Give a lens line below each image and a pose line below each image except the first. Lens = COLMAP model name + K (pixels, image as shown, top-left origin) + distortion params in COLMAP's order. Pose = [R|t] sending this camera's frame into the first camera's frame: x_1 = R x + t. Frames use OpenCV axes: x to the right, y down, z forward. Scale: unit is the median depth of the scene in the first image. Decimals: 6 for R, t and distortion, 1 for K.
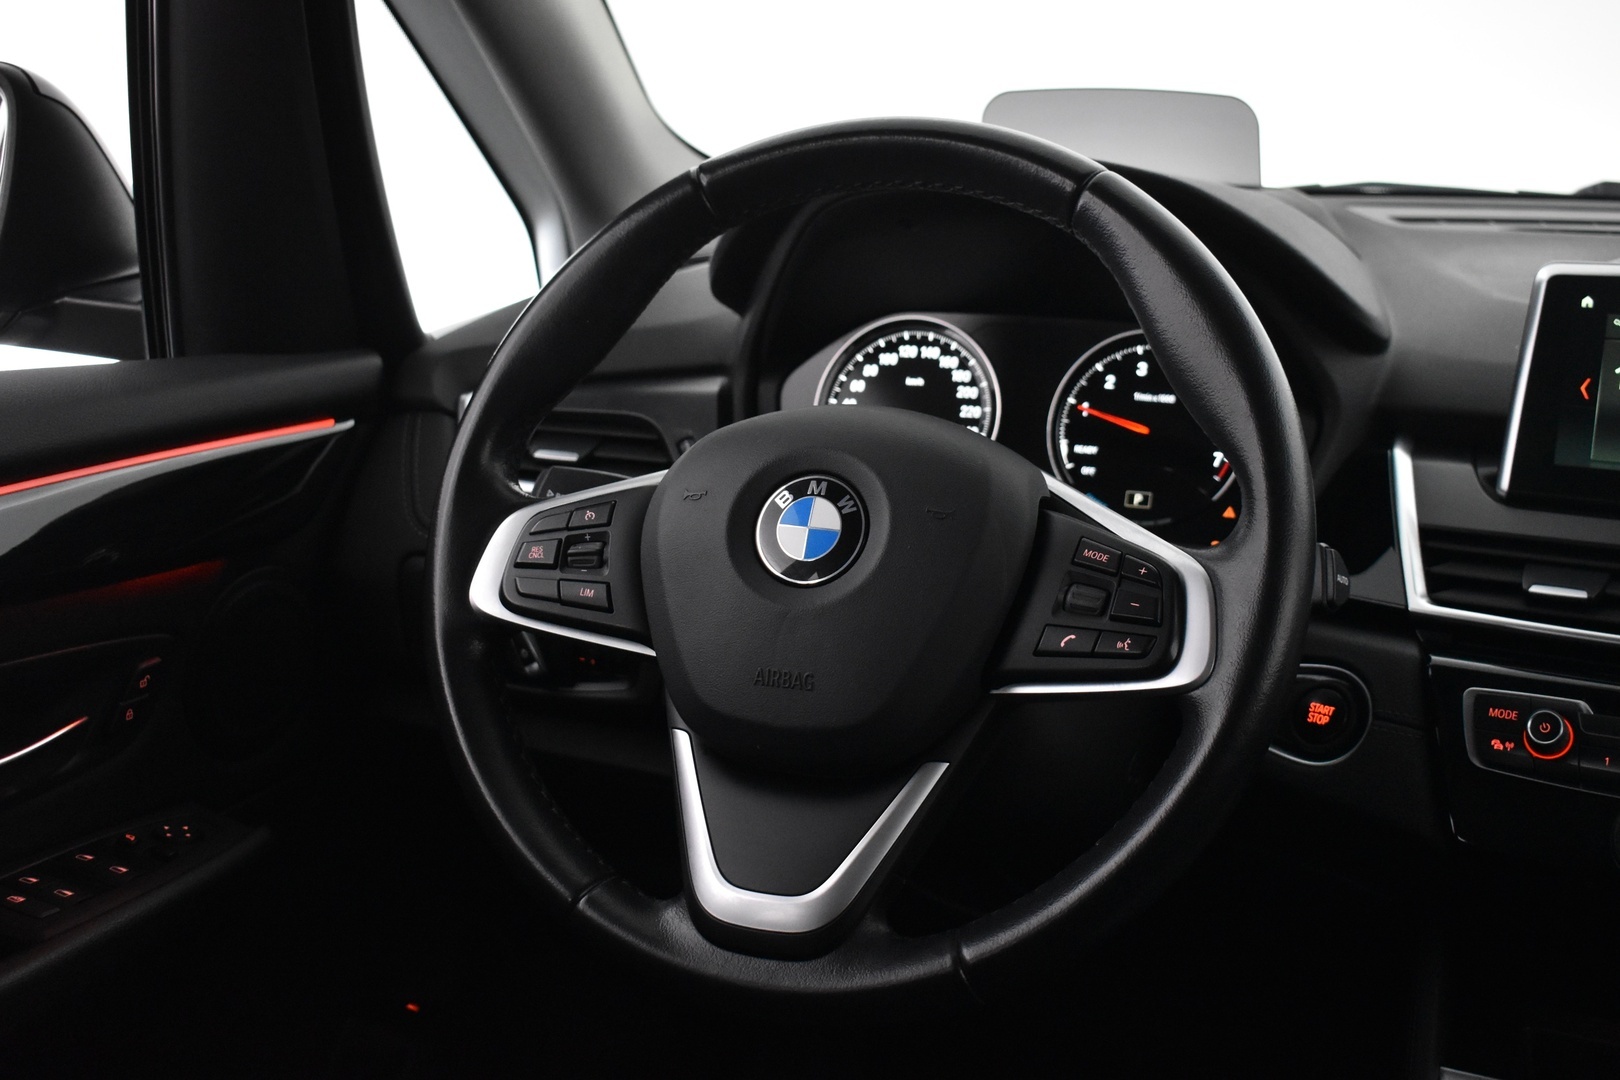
lens RADIAL K [[2009.4, 0, 837.6], [0, 2009.4, 539.9], [0, 0, 1]] dist [-0.039145, -0.022037]
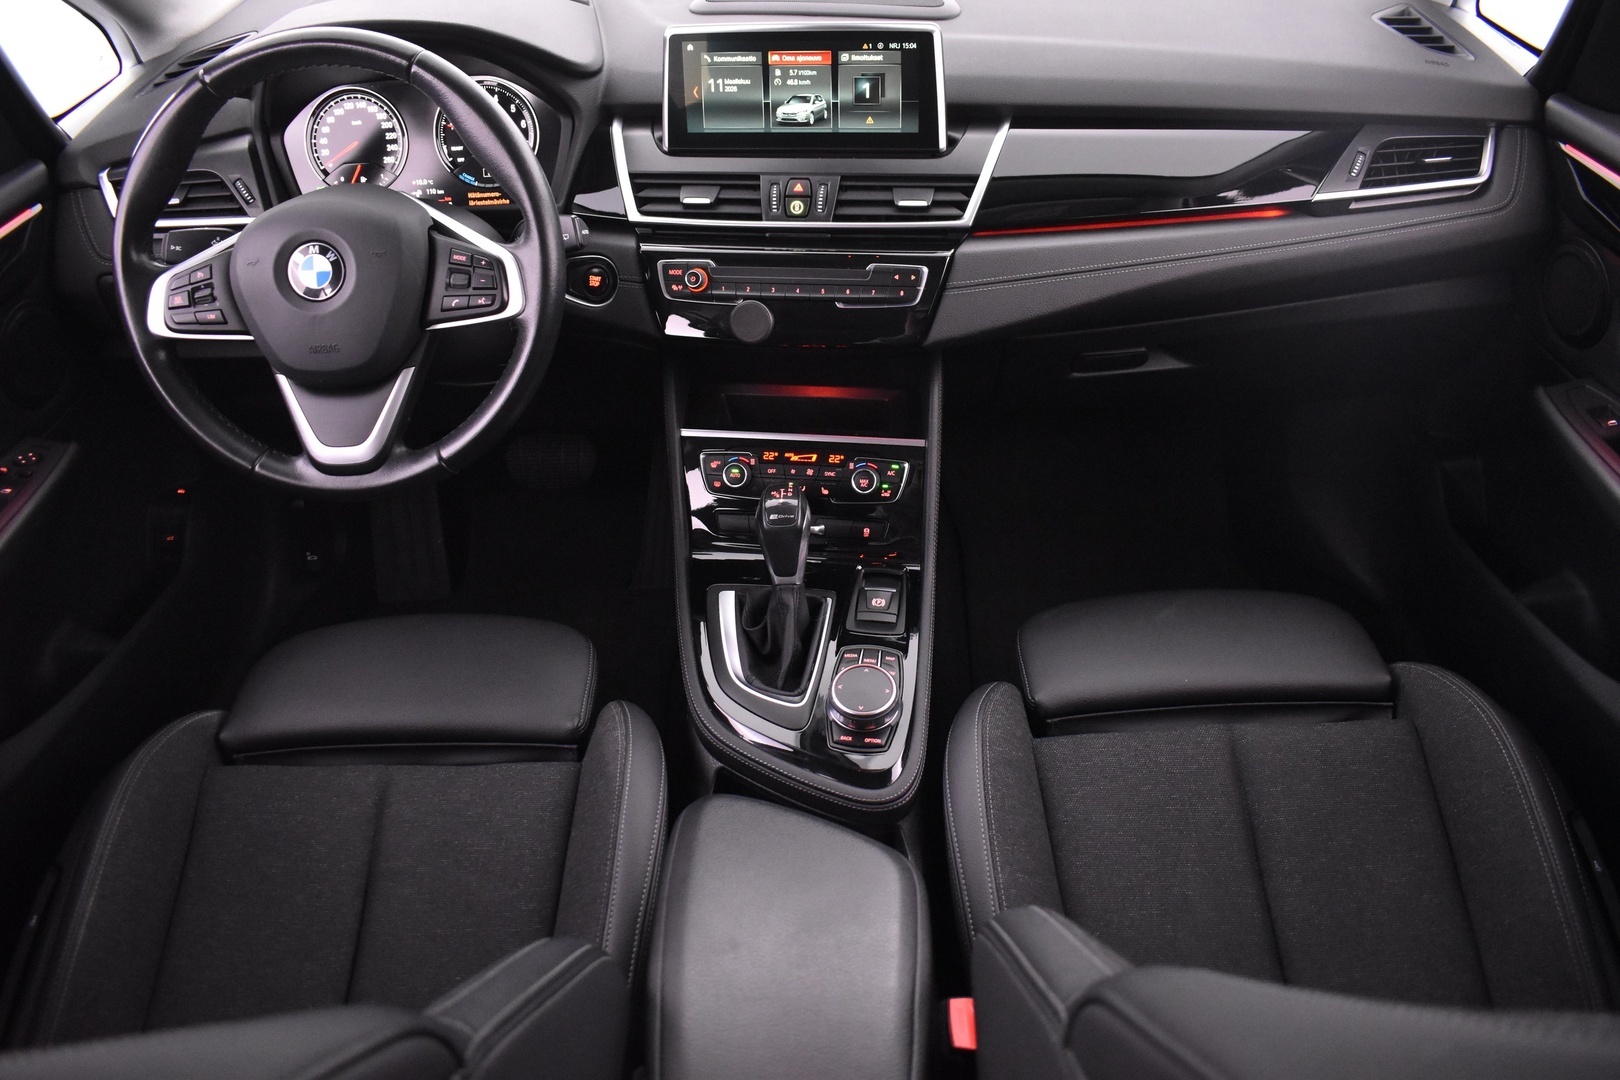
lens RADIAL K [[1260.1, 0, 814.6], [0, 1260.1, 503.9], [0, 0, 1]] dist [-0.089494, 0.006029]
pose [[0.936142, -0.250393, 0.246864, 0.082463], [0.131824, 0.900787, 0.413770, -0.224597], [-0.325978, -0.354805, 0.876272, -0.301540]]
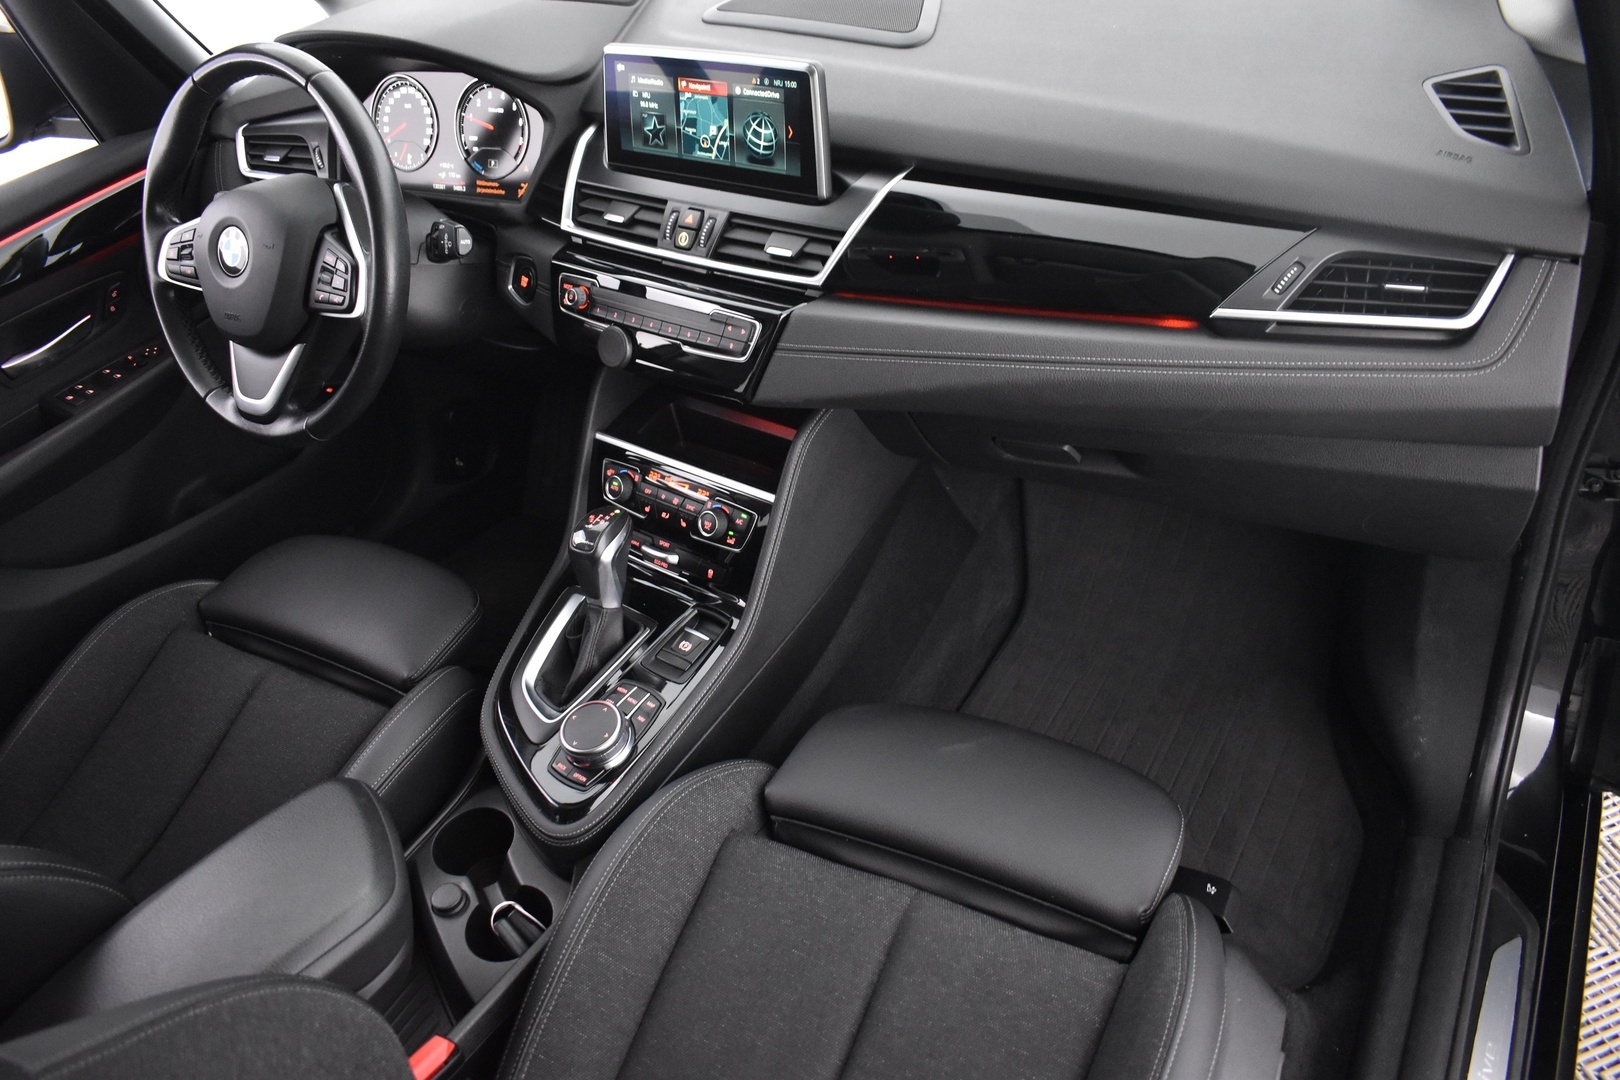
lens RADIAL K [[1260.1, 0, 814.6], [0, 1260.1, 503.9], [0, 0, 1]] dist [-0.089494, 0.006029]
pose [[0.977498, -0.032114, -0.208487, 0.885152], [0.117544, 0.903606, 0.411923, -0.233855], [0.175162, -0.427160, 0.887047, -0.276534]]
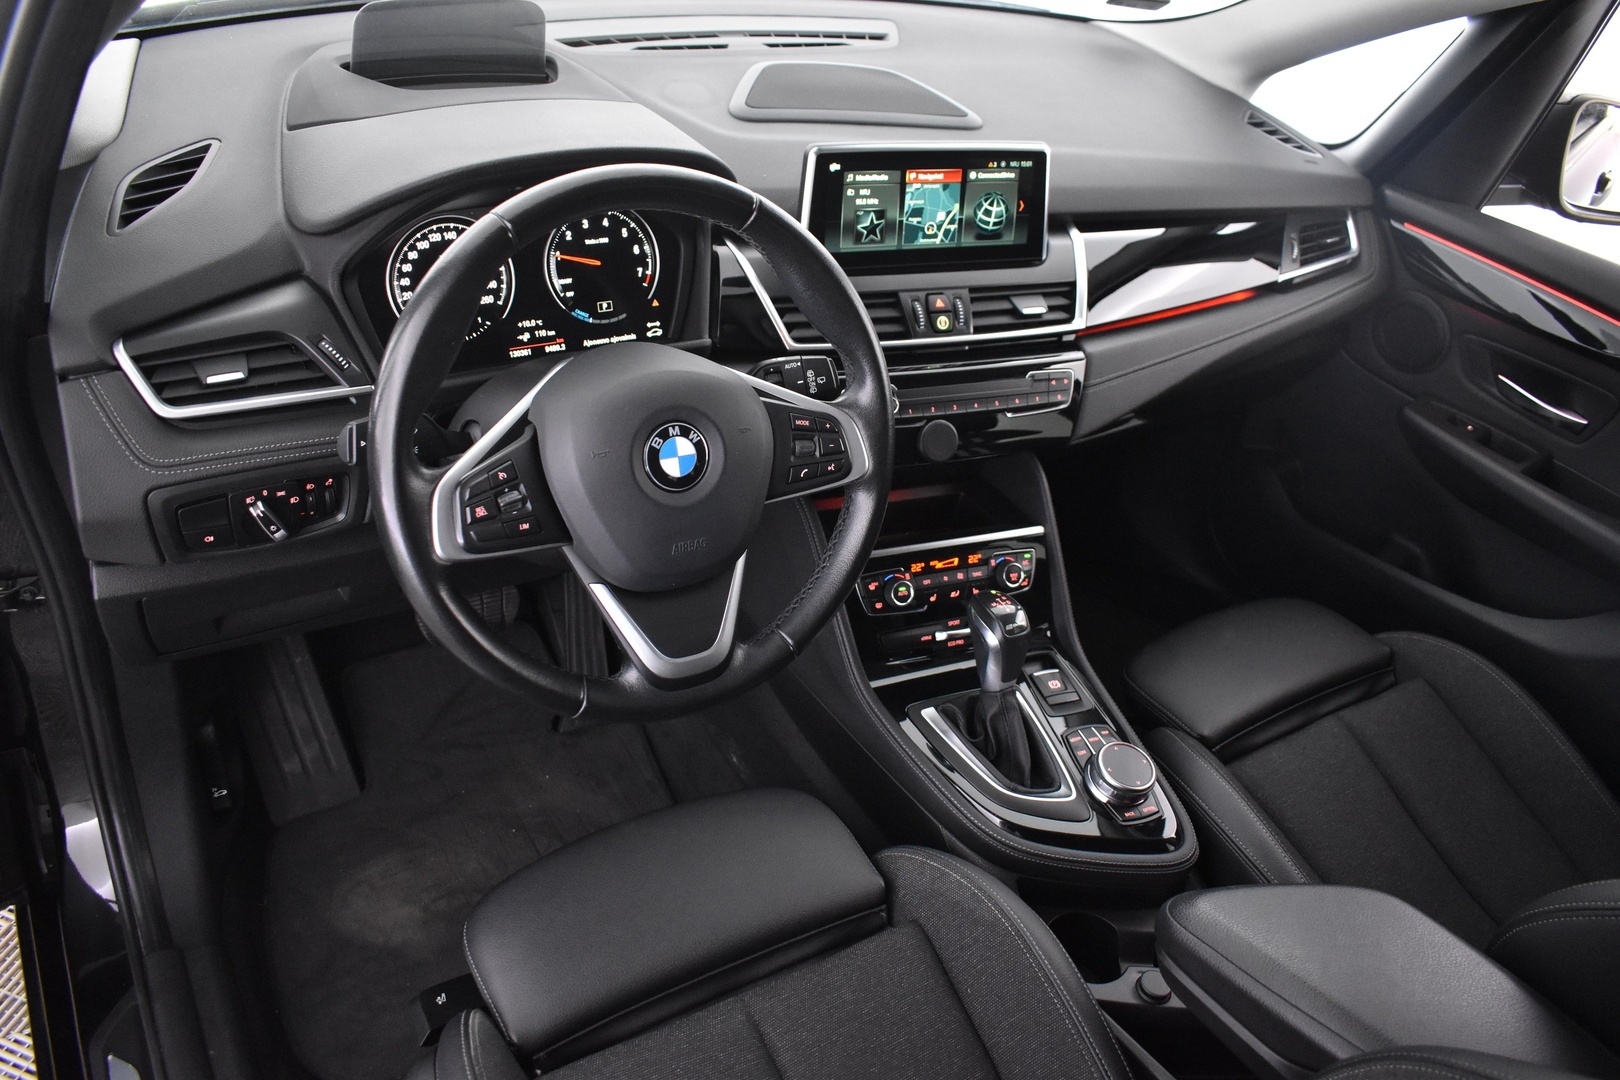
lens RADIAL K [[1260.1, 0, 814.6], [0, 1260.1, 503.9], [0, 0, 1]] dist [-0.089494, 0.006029]
pose [[0.617270, -0.381998, 0.687790, -0.630630], [0.046403, 0.890370, 0.452866, -0.408656], [-0.785382, -0.247625, 0.567325, 0.284375]]
